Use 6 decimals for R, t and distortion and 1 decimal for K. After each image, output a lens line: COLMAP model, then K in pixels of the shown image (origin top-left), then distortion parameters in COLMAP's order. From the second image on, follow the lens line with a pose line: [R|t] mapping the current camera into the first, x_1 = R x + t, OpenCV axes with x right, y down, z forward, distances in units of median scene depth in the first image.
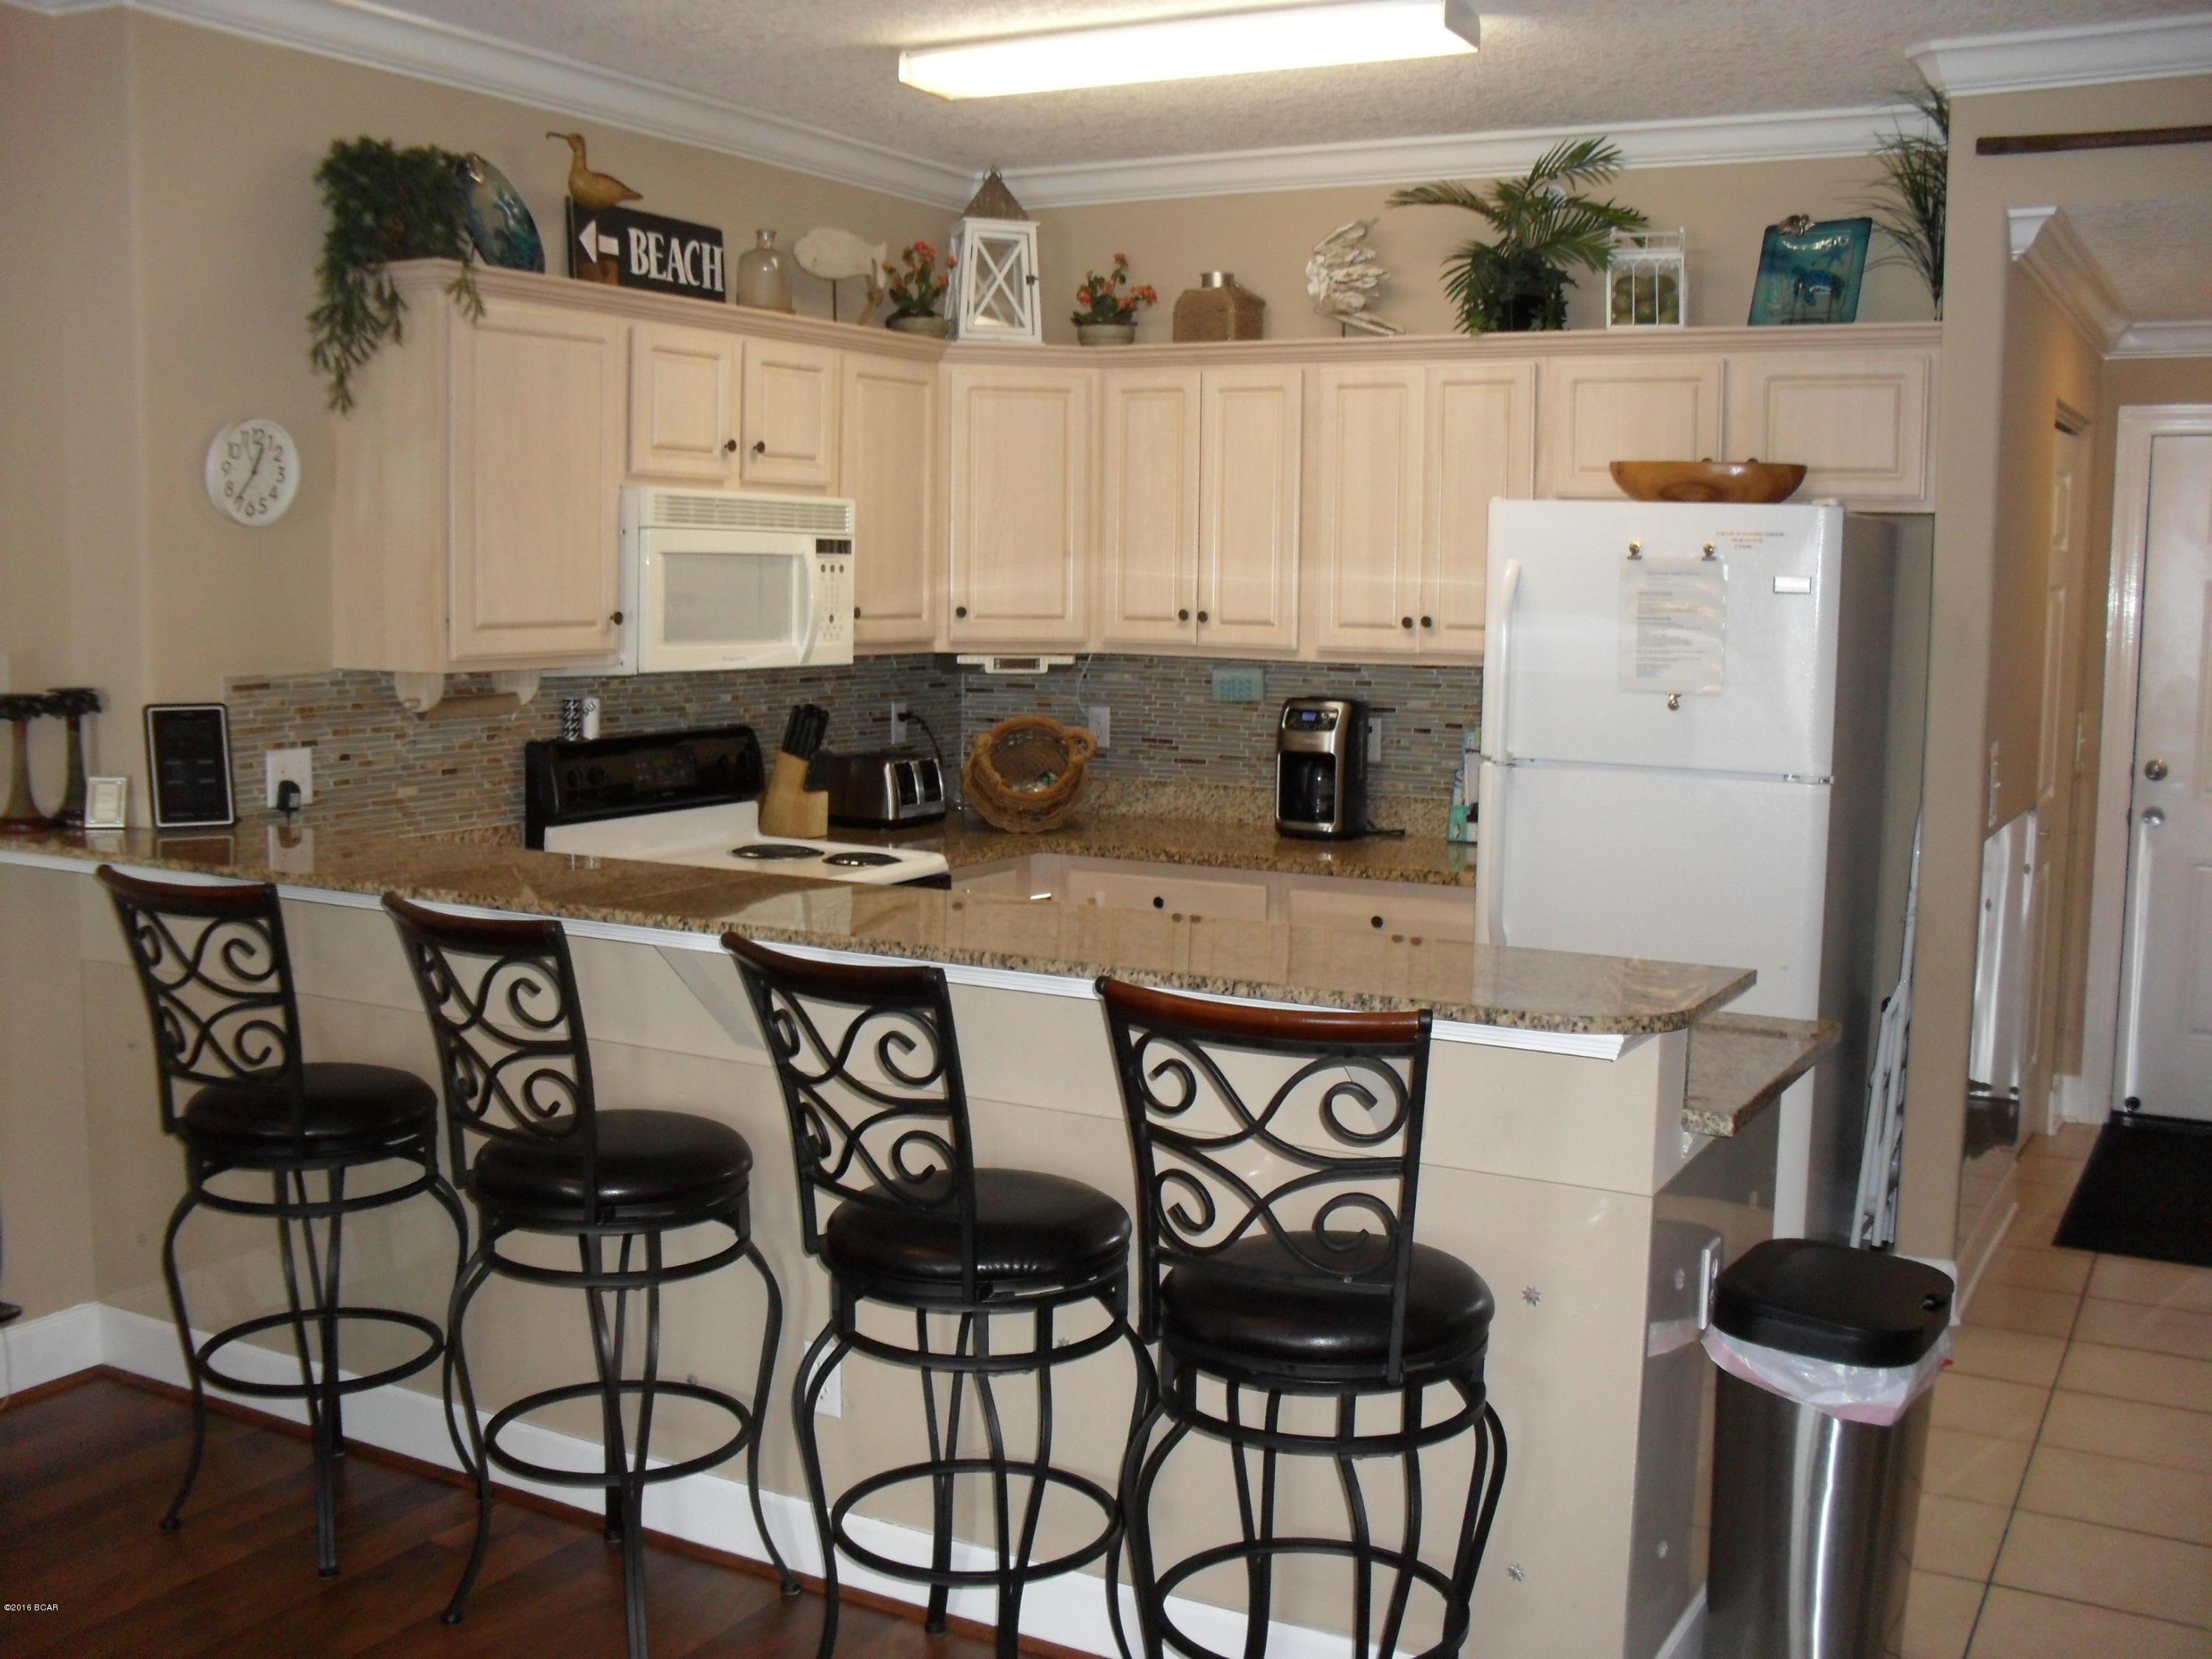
lens RADIAL K [[2268.7, 0, 1087.2], [0, 2268.7, 837.4], [0, 0, 1]] dist [-0.237284, 0.308061]
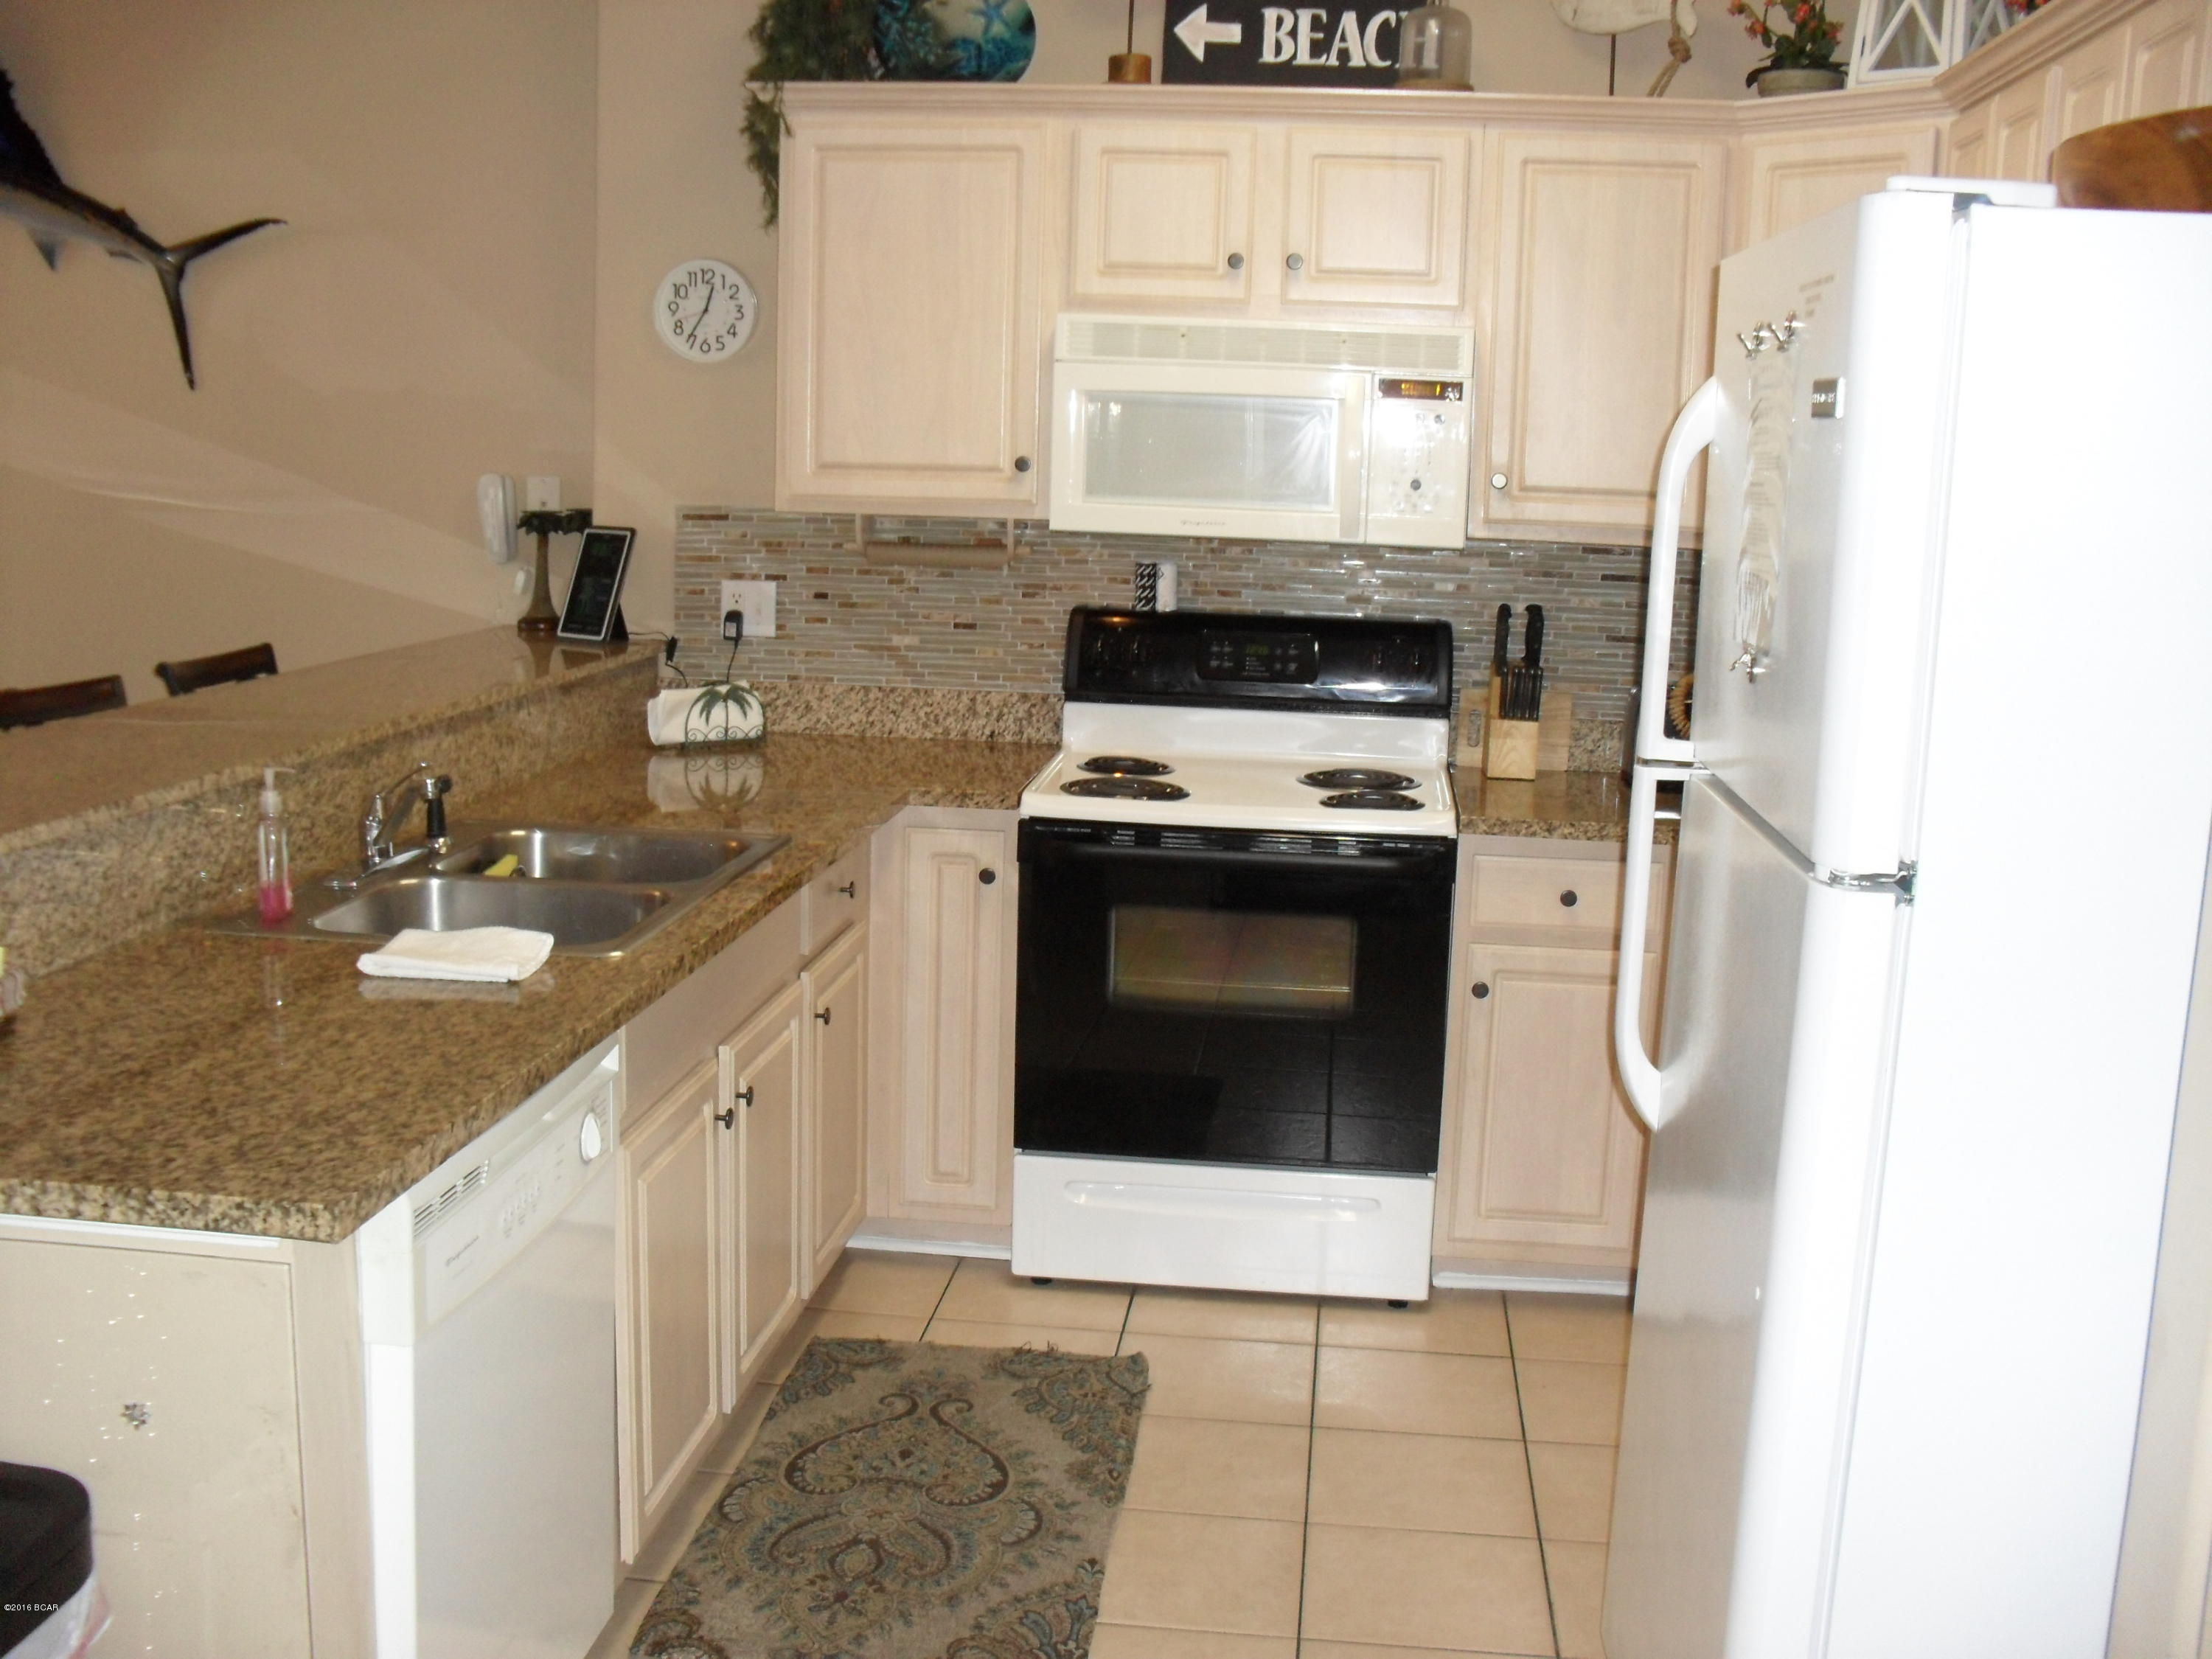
lens RADIAL K [[2268.7, 0, 1087.2], [0, 2268.7, 837.4], [0, 0, 1]] dist [-0.237284, 0.308061]
pose [[0.384669, 0.160669, -0.908964, 0.622520], [-0.130756, 0.984289, 0.118648, -0.062520], [0.913747, 0.073212, 0.399634, 0.684830]]
